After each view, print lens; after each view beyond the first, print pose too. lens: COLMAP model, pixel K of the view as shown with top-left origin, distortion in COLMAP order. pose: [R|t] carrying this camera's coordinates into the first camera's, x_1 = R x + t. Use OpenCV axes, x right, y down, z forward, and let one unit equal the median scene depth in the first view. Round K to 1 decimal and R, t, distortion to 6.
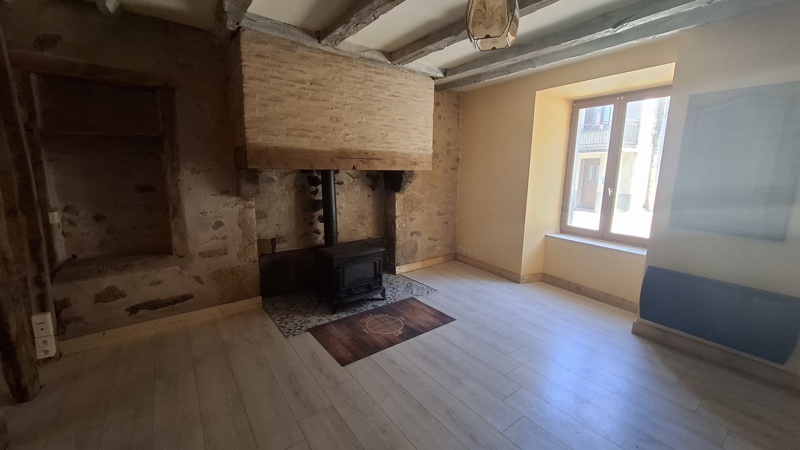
lens RADIAL K [[319.9, 0, 399.6], [0, 319.9, 224.8], [0, 0, 1]] dist [-0.001793, -0.000169]
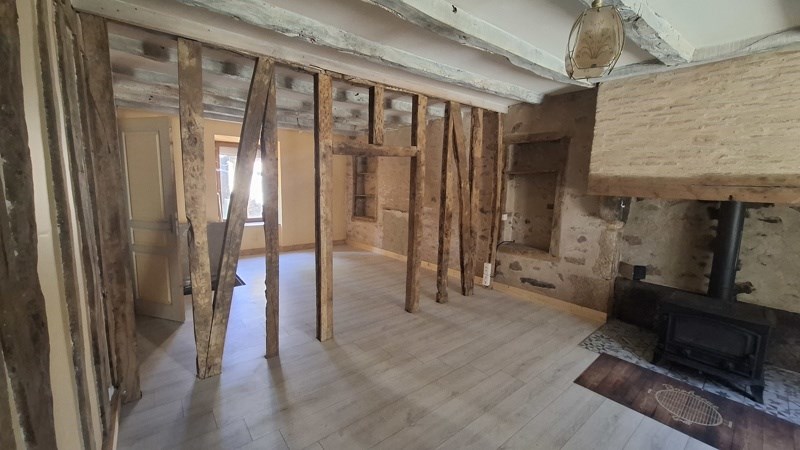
lens RADIAL K [[319.9, 0, 398.4], [0, 319.9, 225.3], [0, 0, 1]] dist [-0.001793, -0.000169]
pose [[0.029195, 0.118359, -0.992542, 0.644445], [-0.197801, 0.974013, 0.110332, -0.049511], [0.979807, 0.193105, 0.051848, 0.230850]]
